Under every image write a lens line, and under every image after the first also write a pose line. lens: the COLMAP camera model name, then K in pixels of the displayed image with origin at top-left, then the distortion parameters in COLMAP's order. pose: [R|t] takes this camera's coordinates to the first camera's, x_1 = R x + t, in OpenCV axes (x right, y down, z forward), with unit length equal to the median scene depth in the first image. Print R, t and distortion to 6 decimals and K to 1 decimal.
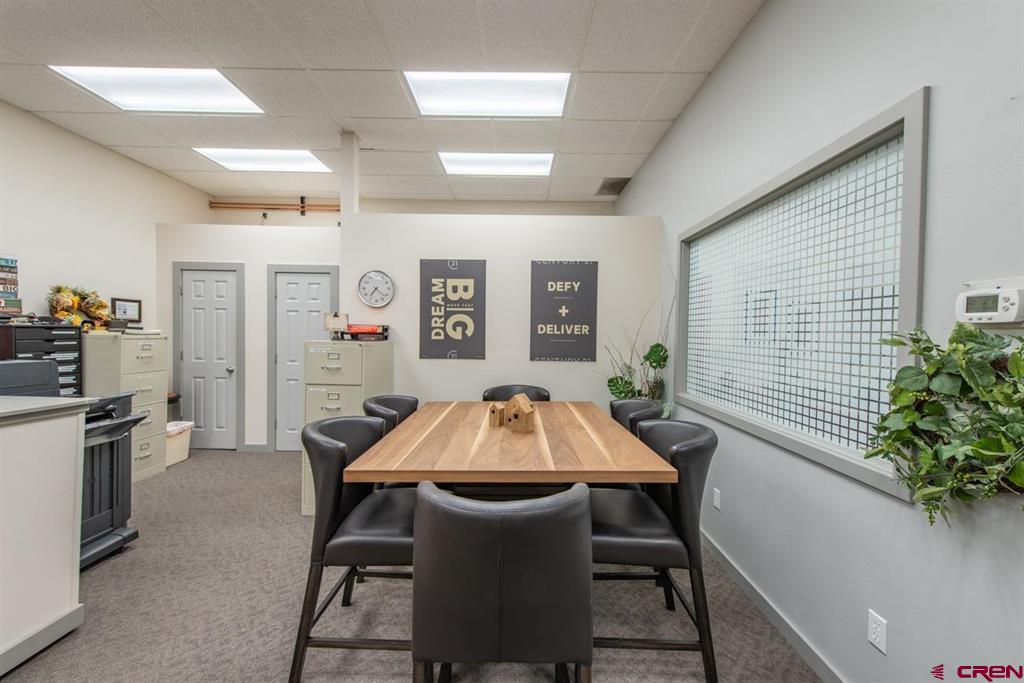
lens RADIAL K [[400.1, 0, 512.0], [0, 400.1, 341.5], [0, 0, 1]] dist [0.021223, -0.008417]
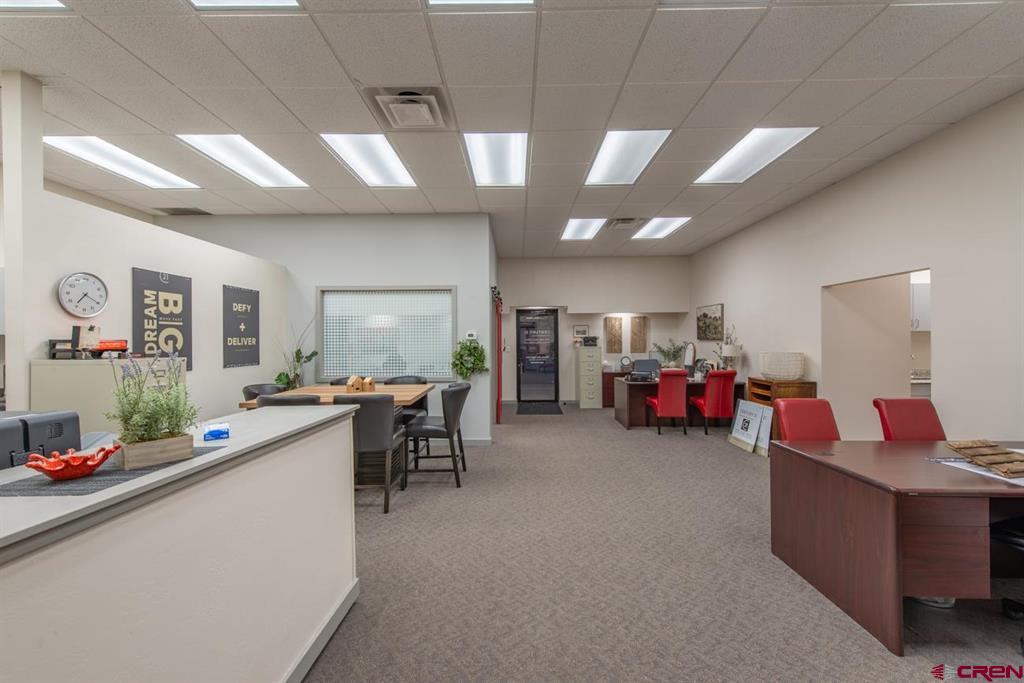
lens RADIAL K [[400.1, 0, 512.0], [0, 400.1, 341.5], [0, 0, 1]] dist [0.021223, -0.008417]
pose [[0.004310, -0.016383, 0.999857, -1.147380], [0.029603, 0.999430, 0.016248, -0.025111], [-0.999552, 0.029529, 0.004793, 0.135411]]
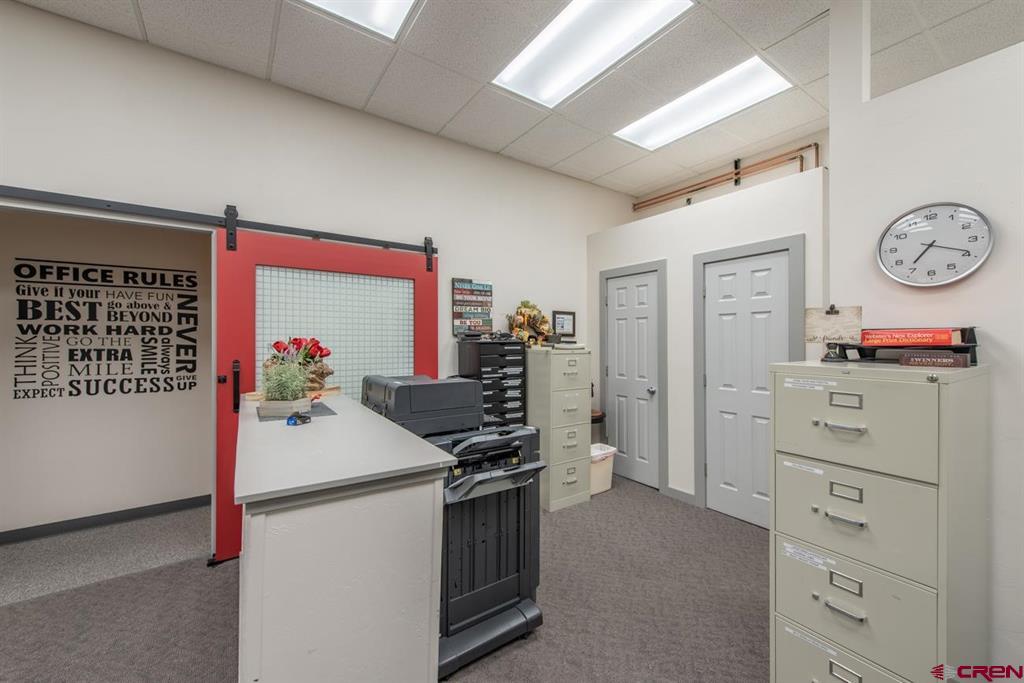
lens RADIAL K [[400.1, 0, 512.0], [0, 400.1, 341.5], [0, 0, 1]] dist [0.021223, -0.008417]
pose [[0.577638, -0.015693, -0.816142, -0.241229], [-0.004541, 0.999738, -0.022437, -0.013872], [0.816280, 0.016667, 0.577415, 0.366776]]
